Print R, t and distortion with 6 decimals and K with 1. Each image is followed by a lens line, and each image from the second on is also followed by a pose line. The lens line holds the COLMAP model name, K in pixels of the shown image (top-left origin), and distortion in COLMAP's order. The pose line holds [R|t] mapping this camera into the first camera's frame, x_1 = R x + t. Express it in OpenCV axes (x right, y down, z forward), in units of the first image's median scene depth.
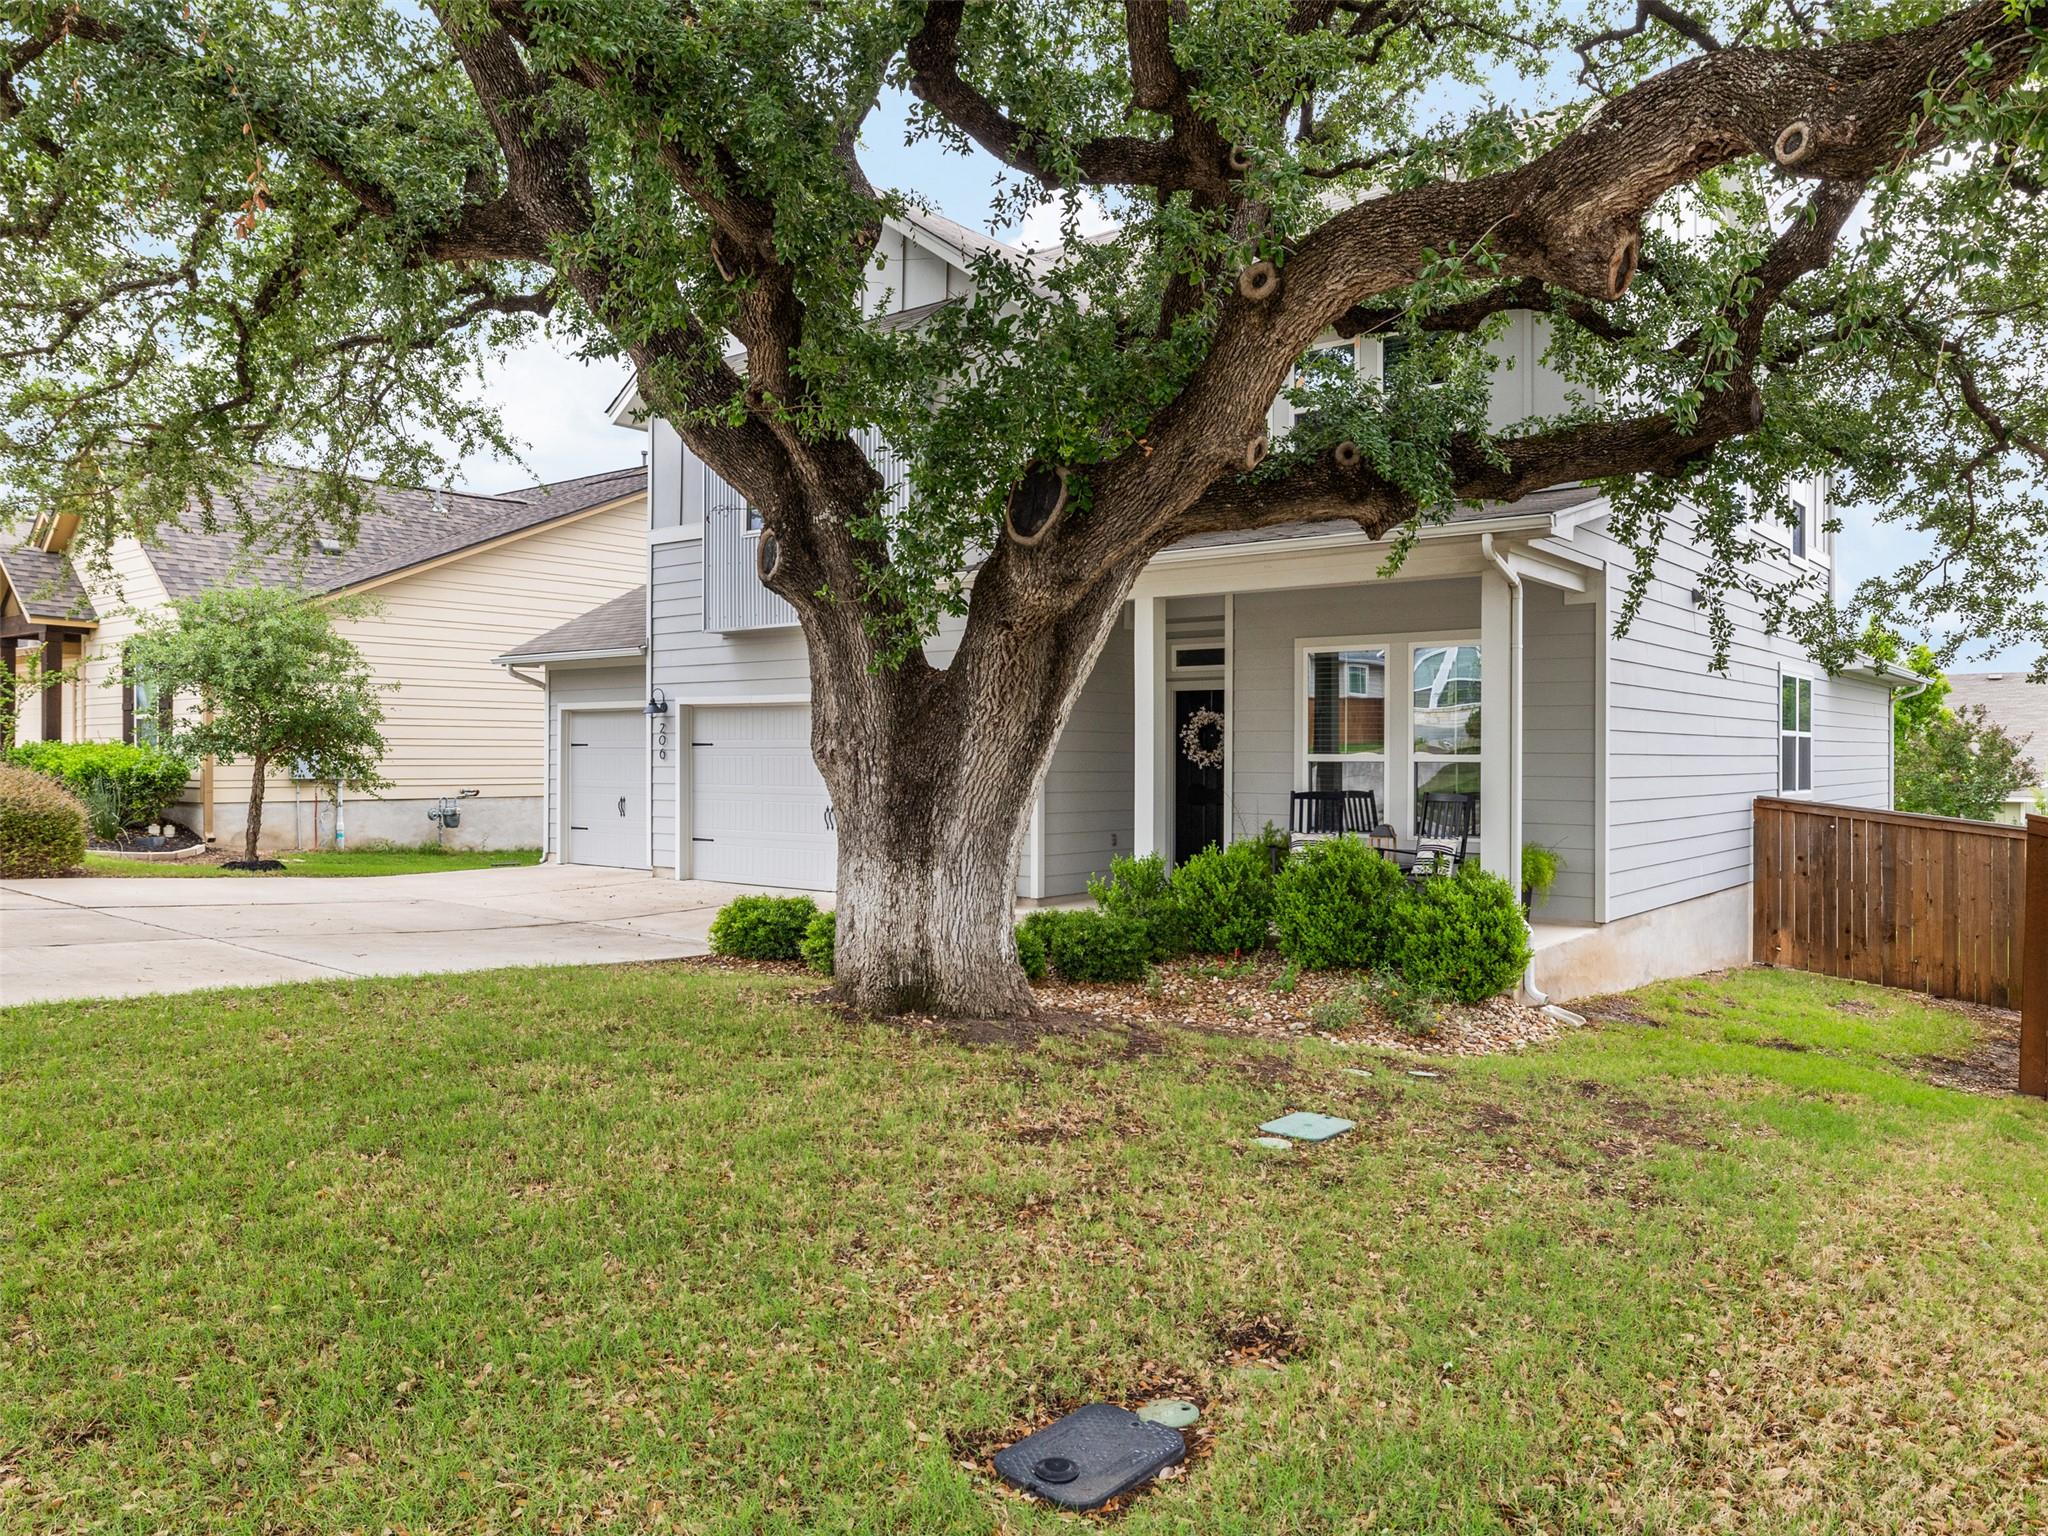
lens RADIAL K [[1382.8, 0, 1024.7], [0, 1382.8, 759.9], [0, 0, 1]] dist [-0.001061, -0.000044]
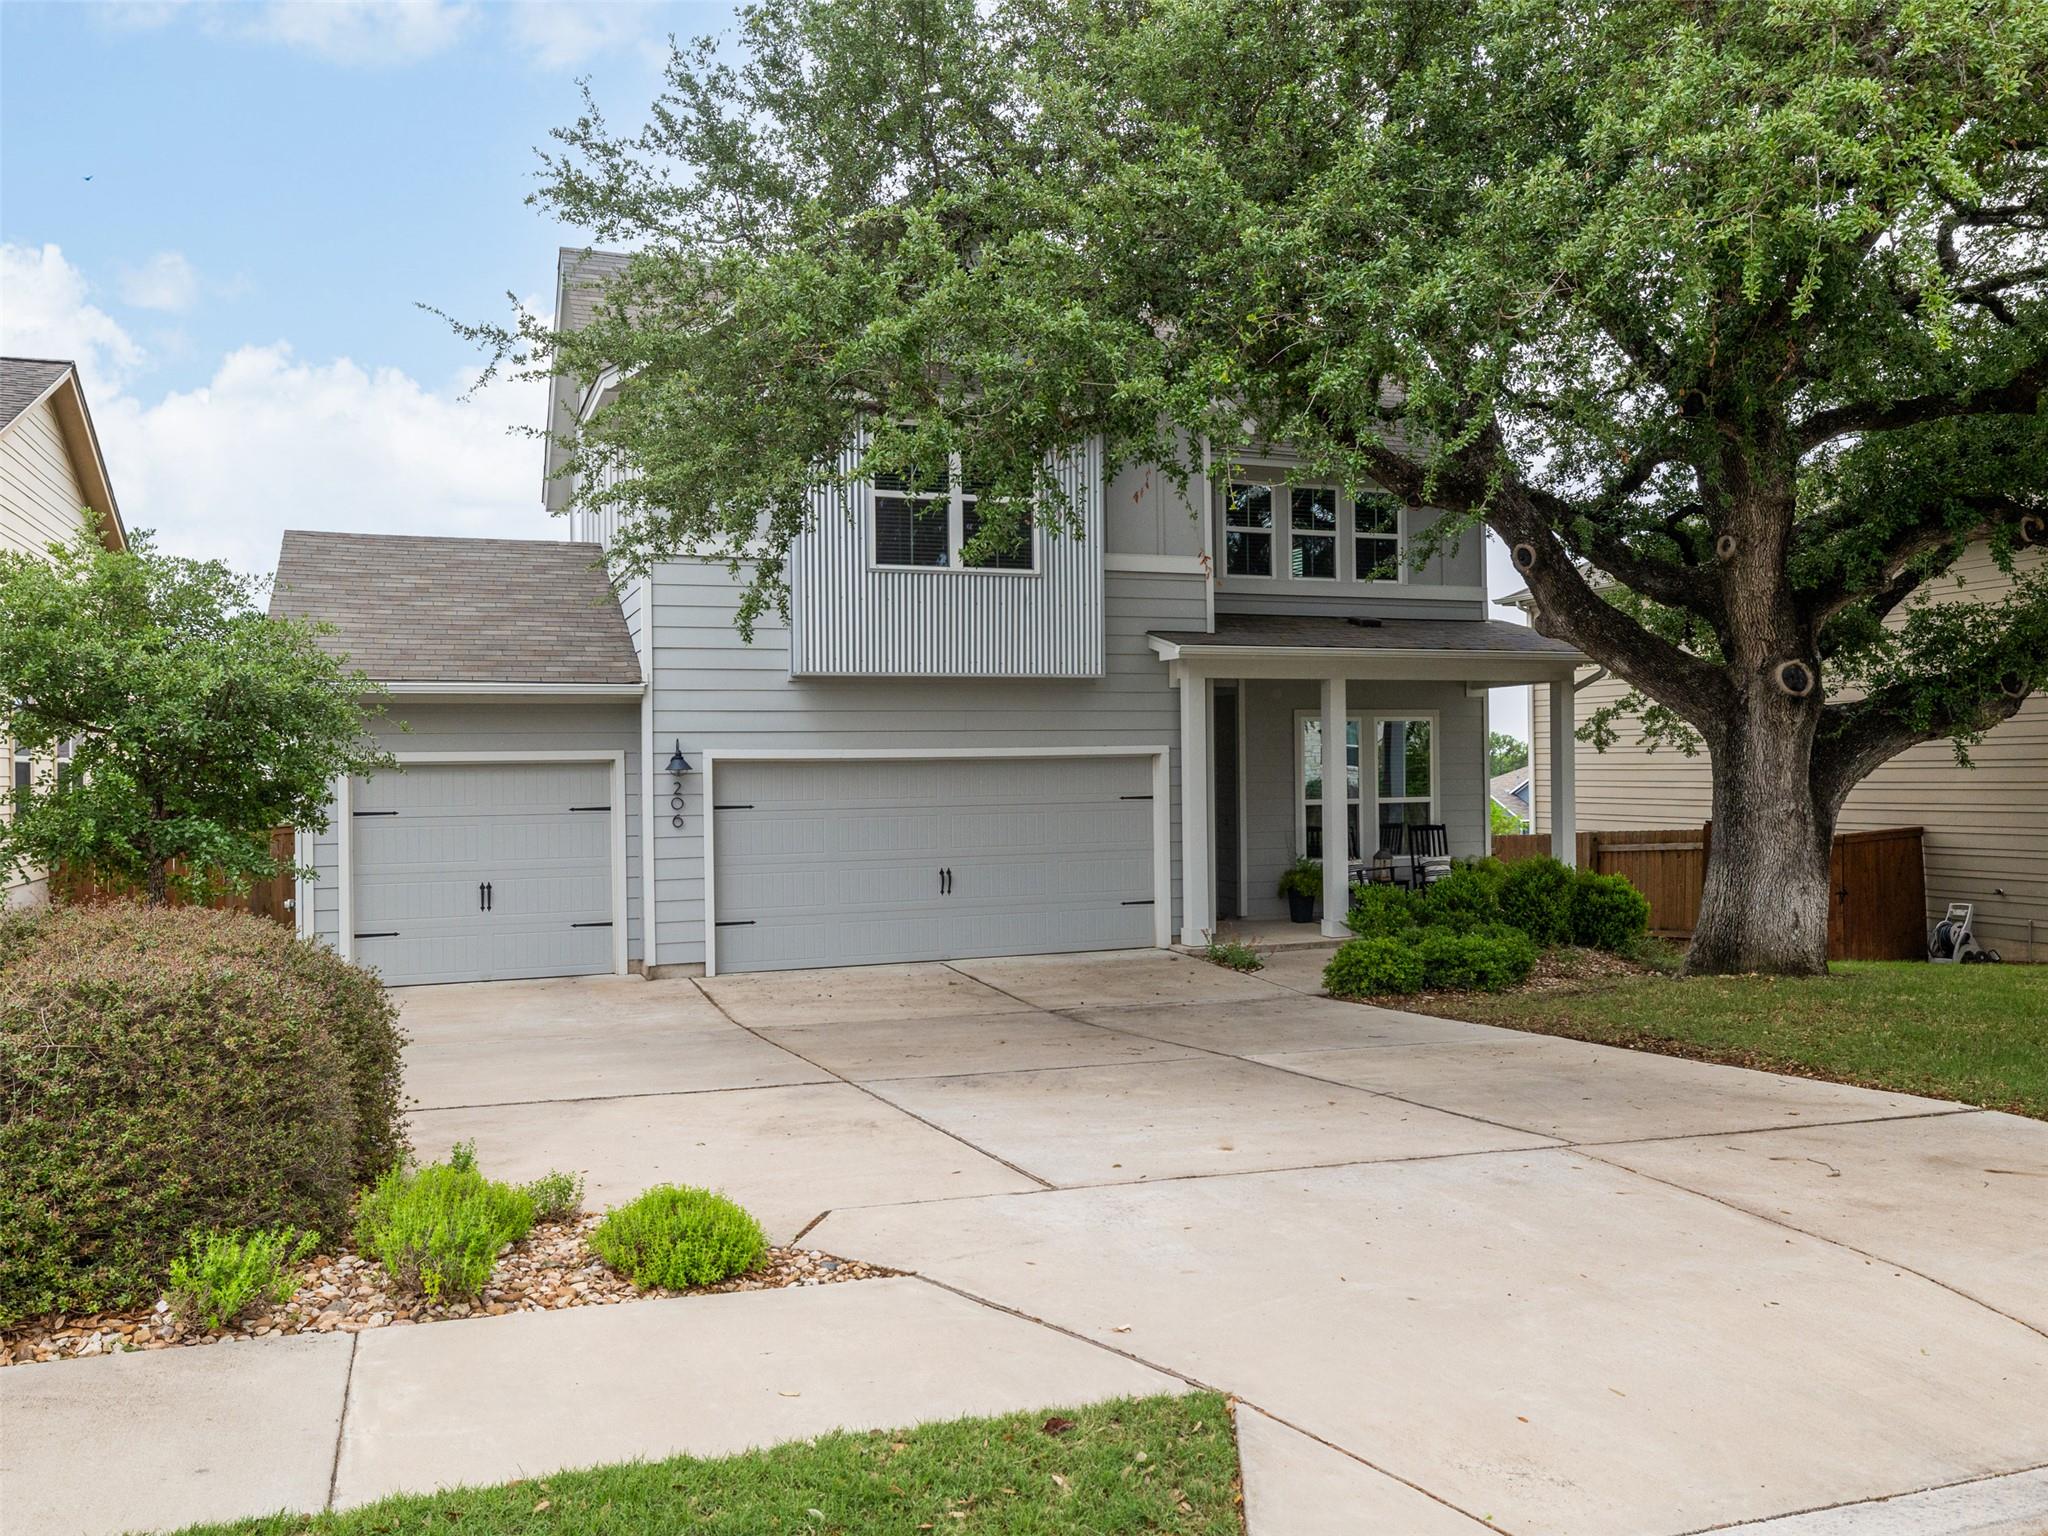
lens RADIAL K [[1428.3, 0, 1020.3], [0, 1428.3, 747.9], [0, 0, 1]] dist [-0.002580, -0.001717]
pose [[0.532794, 0.000227, 0.846245, -0.885704], [0.019879, 0.999721, -0.012784, -0.033304], [-0.846011, 0.023634, 0.532641, 0.413842]]
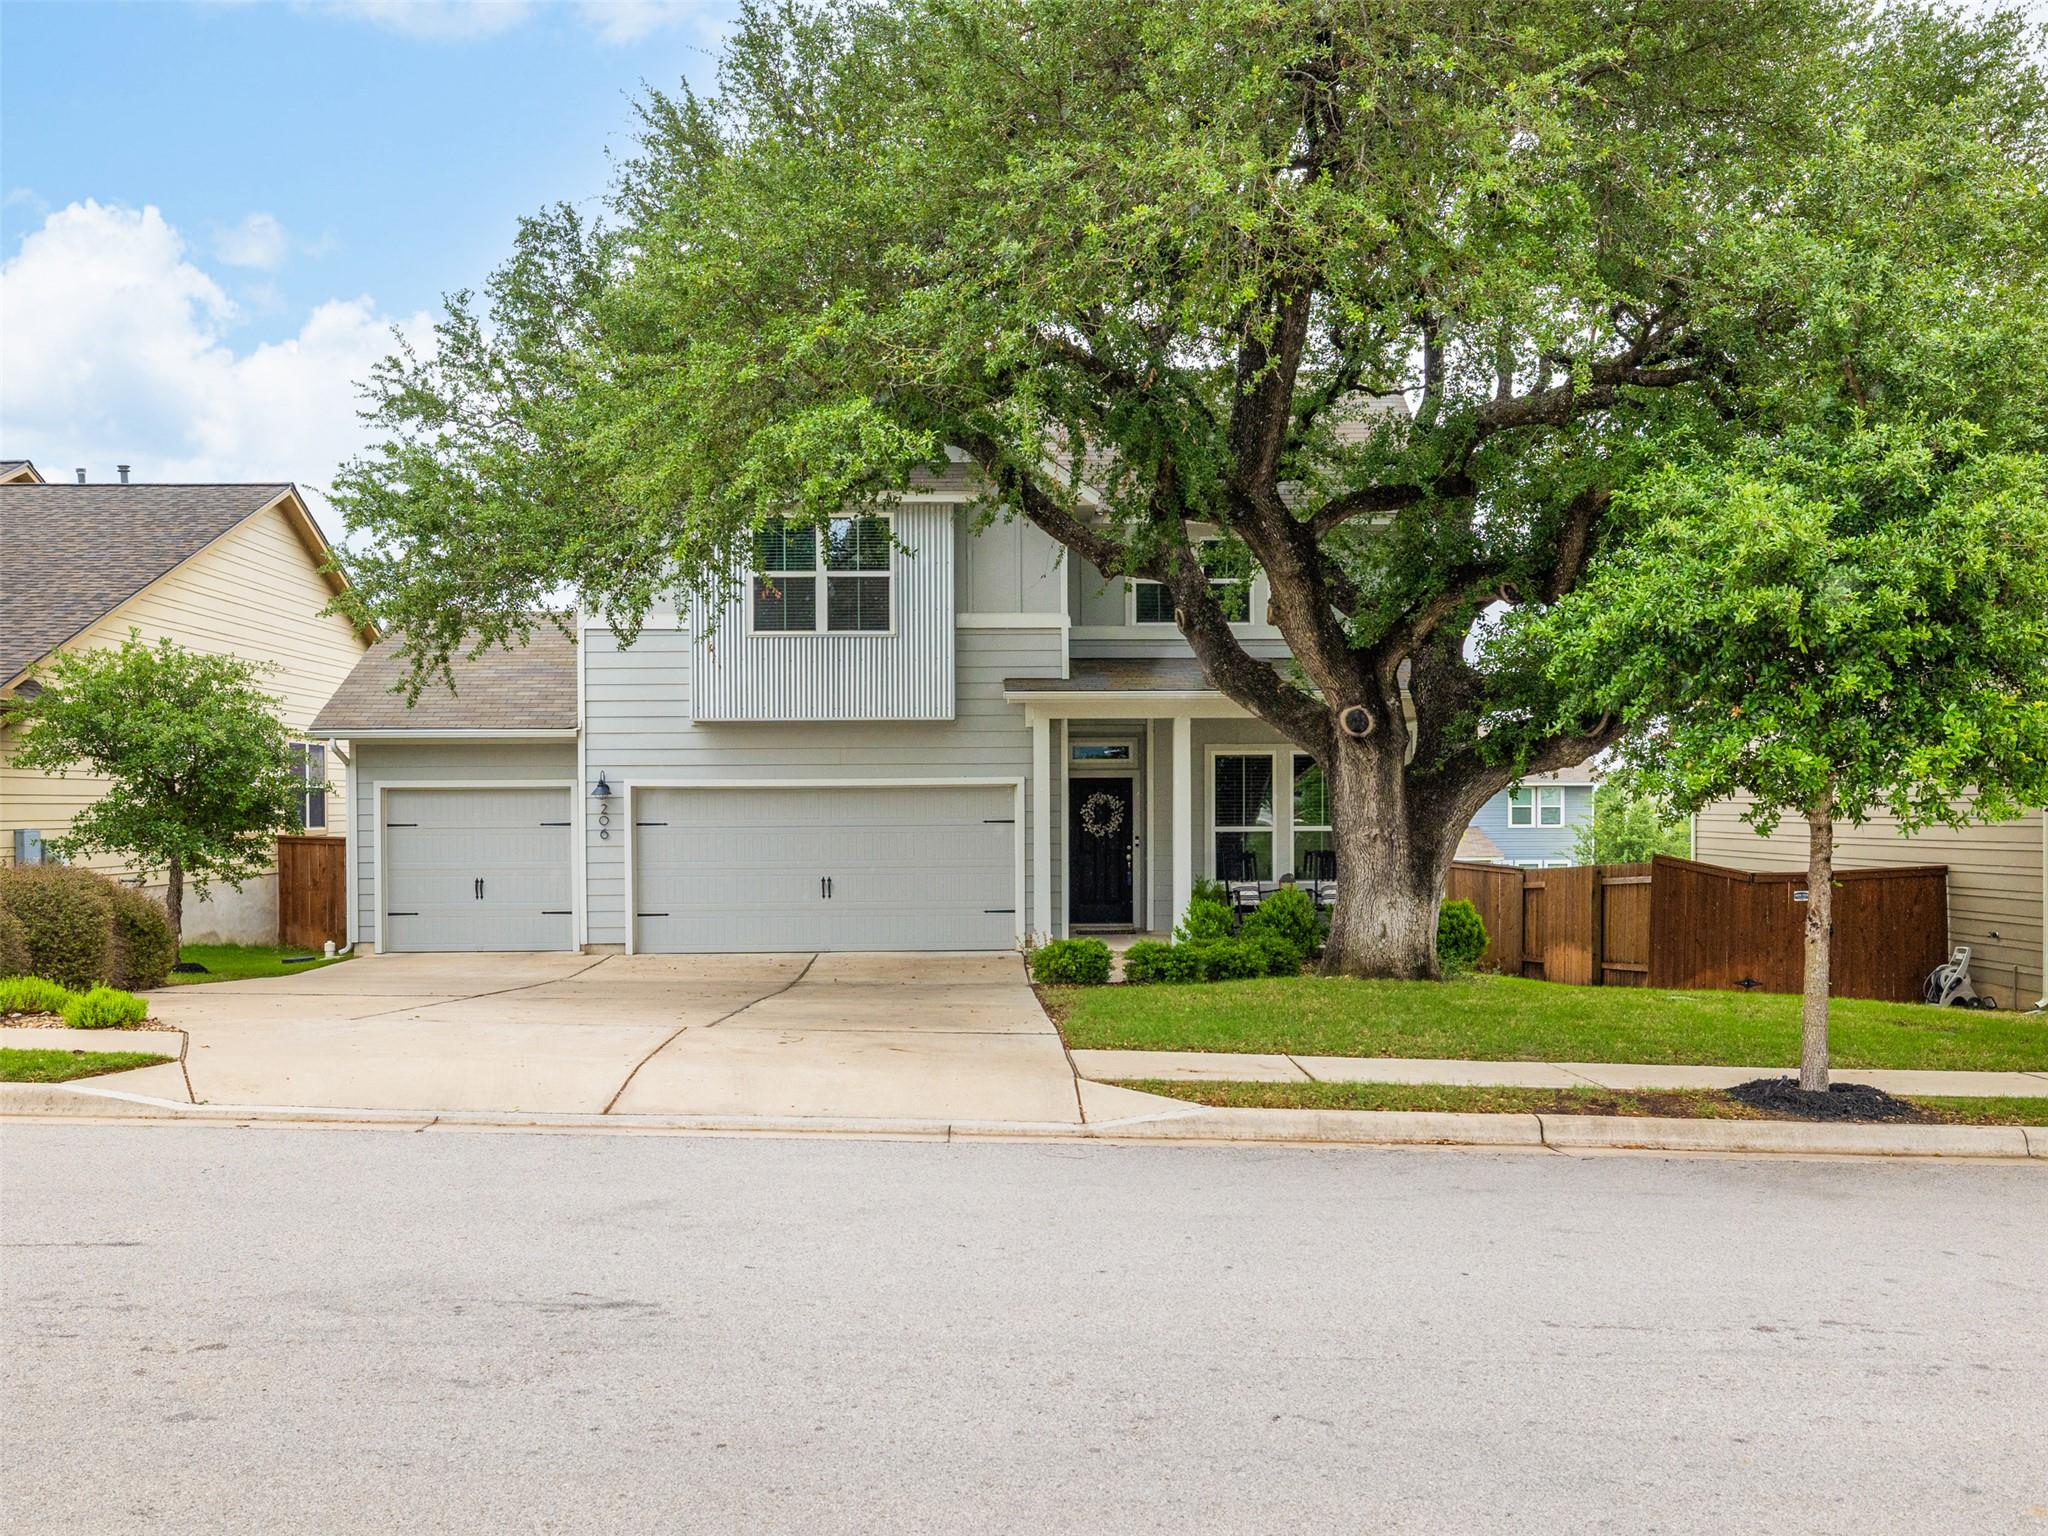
lens RADIAL K [[1588.8, 0, 1025.7], [0, 1588.8, 786.7], [0, 0, 1]] dist [-0.013100, -0.000884]
pose [[0.758614, -0.002676, 0.651535, -0.826644], [0.012443, 0.999869, -0.010382, -0.024444], [-0.651422, 0.015983, 0.758548, -0.104412]]
